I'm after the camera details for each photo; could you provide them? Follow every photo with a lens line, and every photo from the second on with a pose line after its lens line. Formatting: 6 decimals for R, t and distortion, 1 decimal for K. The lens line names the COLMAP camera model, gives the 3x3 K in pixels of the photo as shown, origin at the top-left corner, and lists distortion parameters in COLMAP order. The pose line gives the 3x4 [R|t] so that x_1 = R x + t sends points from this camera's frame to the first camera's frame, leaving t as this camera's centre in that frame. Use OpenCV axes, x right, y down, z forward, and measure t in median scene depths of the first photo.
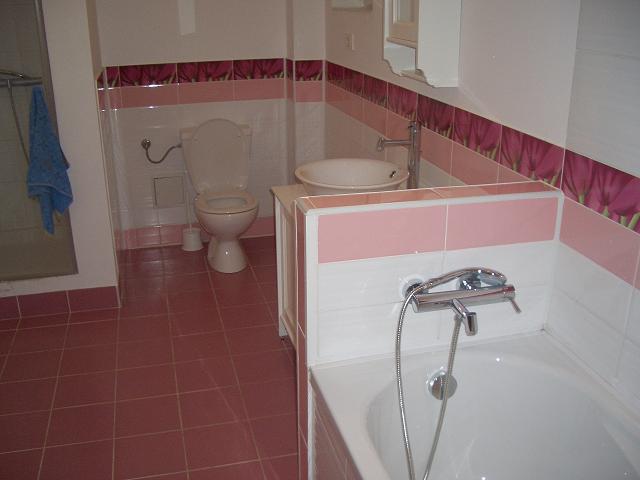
lens RADIAL K [[656.3, 0, 320.0], [0, 656.3, 240.0], [0, 0, 1]] dist [-0.216832, 0.175337]
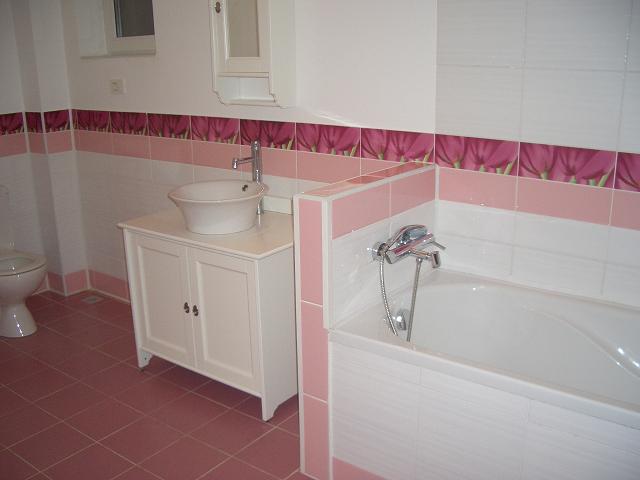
lens RADIAL K [[656.3, 0, 320.0], [0, 656.3, 240.0], [0, 0, 1]] dist [-0.216832, 0.175337]
pose [[0.797293, -0.189837, 0.572962, -0.469244], [0.230717, 0.973020, 0.001336, 0.018399], [-0.557758, 0.131127, 0.819581, -0.013633]]
